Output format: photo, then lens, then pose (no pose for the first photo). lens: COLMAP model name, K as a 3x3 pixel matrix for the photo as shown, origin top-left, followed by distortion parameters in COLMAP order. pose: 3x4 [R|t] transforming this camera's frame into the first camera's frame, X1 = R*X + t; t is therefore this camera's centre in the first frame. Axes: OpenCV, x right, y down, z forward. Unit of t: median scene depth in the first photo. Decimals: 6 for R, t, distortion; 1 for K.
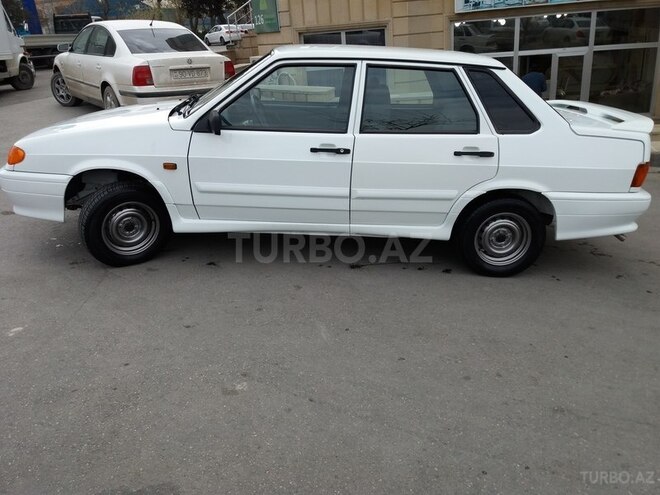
lens RADIAL K [[535.9, 0, 330.0], [0, 535.9, 247.5], [0, 0, 1]] dist [0.097776, -0.170023]
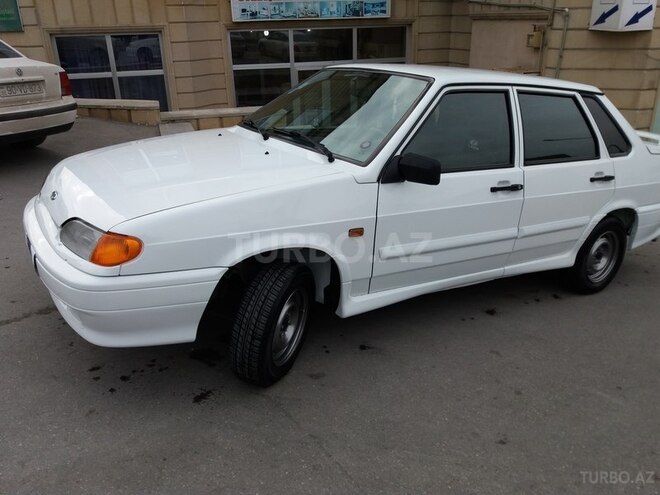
lens RADIAL K [[544.1, 0, 330.0], [0, 544.1, 247.5], [0, 0, 1]] dist [0.037371, -0.062493]
pose [[0.847645, -0.150883, 0.508657, -0.684204], [0.156370, 0.987172, 0.032245, -0.154735], [-0.506997, 0.052206, 0.860365, 0.378009]]
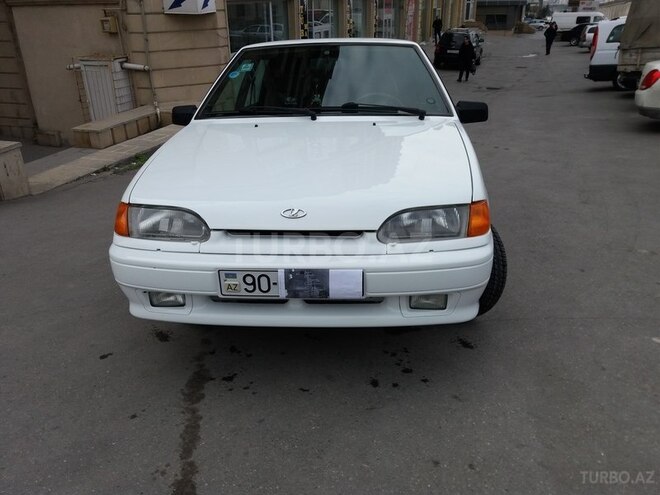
lens RADIAL K [[544.1, 0, 330.0], [0, 544.1, 247.5], [0, 0, 1]] dist [0.037371, -0.062493]
pose [[0.083470, -0.351872, 0.932319, -1.167454], [0.382070, 0.875386, 0.296178, -0.381161], [-0.920356, 0.331489, 0.207508, 1.040991]]
